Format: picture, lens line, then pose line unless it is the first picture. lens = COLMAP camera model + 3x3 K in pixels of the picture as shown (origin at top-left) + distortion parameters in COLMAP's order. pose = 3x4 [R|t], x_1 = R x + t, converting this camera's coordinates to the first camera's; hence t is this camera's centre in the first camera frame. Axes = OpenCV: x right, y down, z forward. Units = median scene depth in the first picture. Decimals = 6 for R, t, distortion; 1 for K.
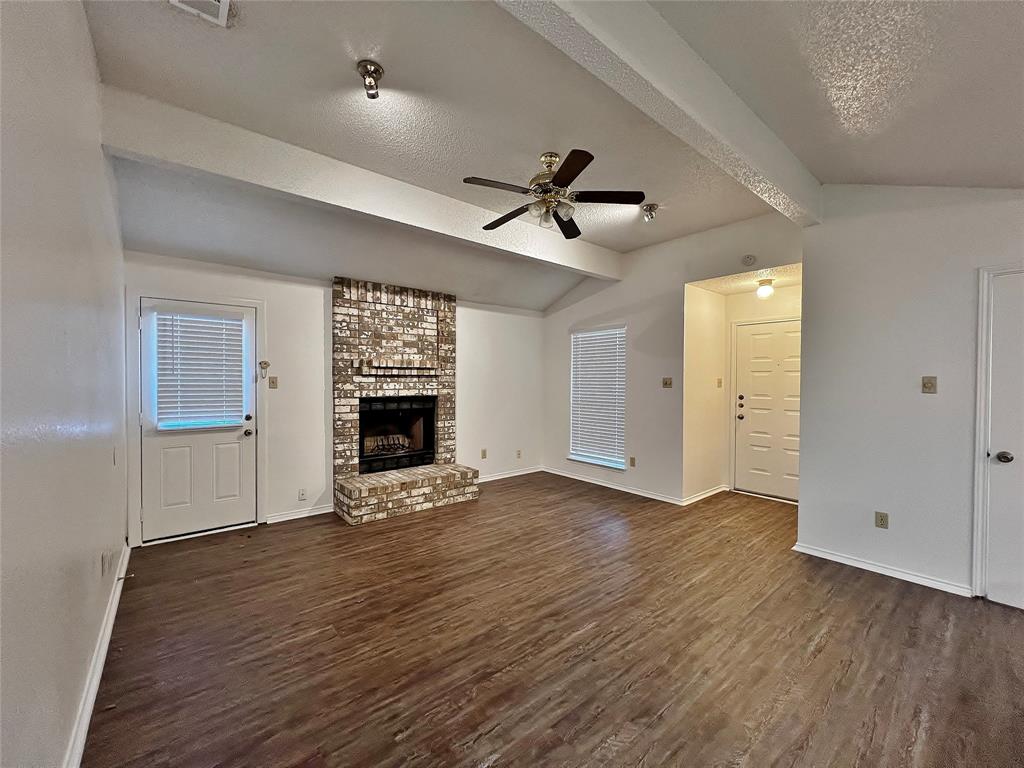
lens RADIAL K [[411.3, 0, 506.7], [0, 411.3, 380.0], [0, 0, 1]] dist [-0.003348, 0.000631]
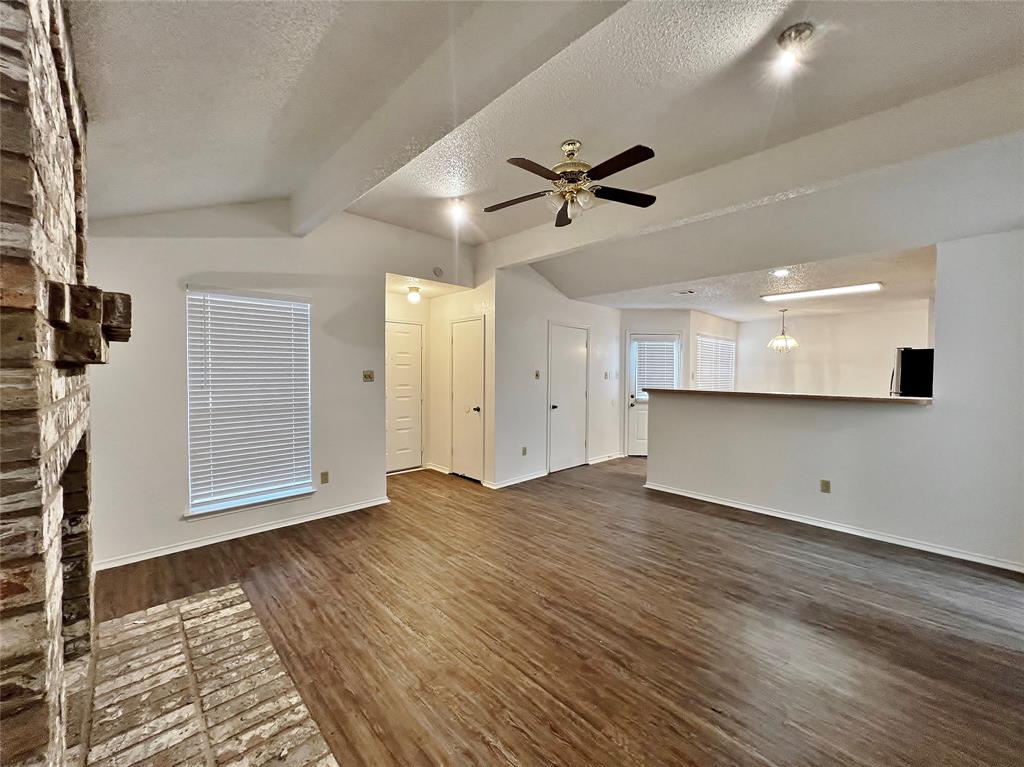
lens RADIAL K [[411.3, 0, 508.7], [0, 411.3, 385.8], [0, 0, 1]] dist [-0.003348, 0.000631]
pose [[-0.085674, -0.043504, 0.995373, -0.658637], [-0.004986, 0.999052, 0.043236, -0.016554], [-0.996311, -0.001259, -0.085810, 0.942253]]
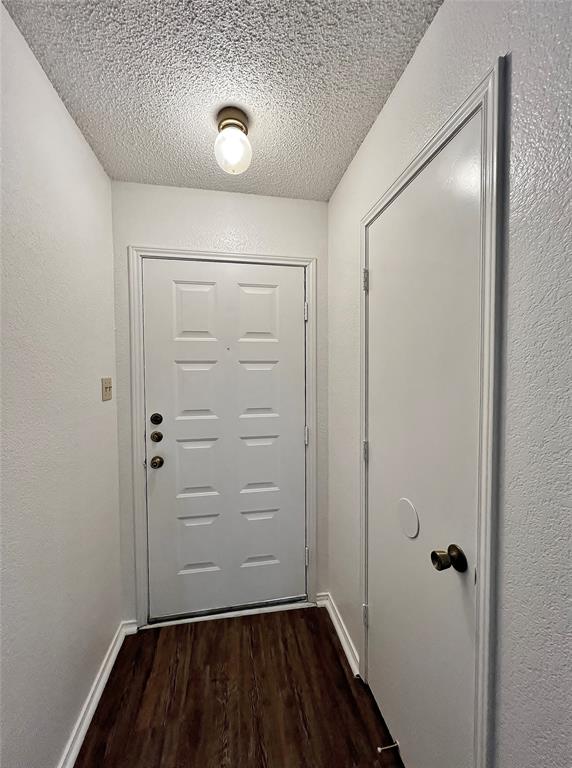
lens RADIAL K [[308.5, 0, 287.3], [0, 308.5, 382.6], [0, 0, 1]] dist [-0.003348, 0.000631]
pose [[0.471109, -0.037983, 0.881257, 0.444558], [0.008496, 0.999221, 0.038526, -0.012757], [-0.882034, -0.010663, 0.471065, 0.930418]]
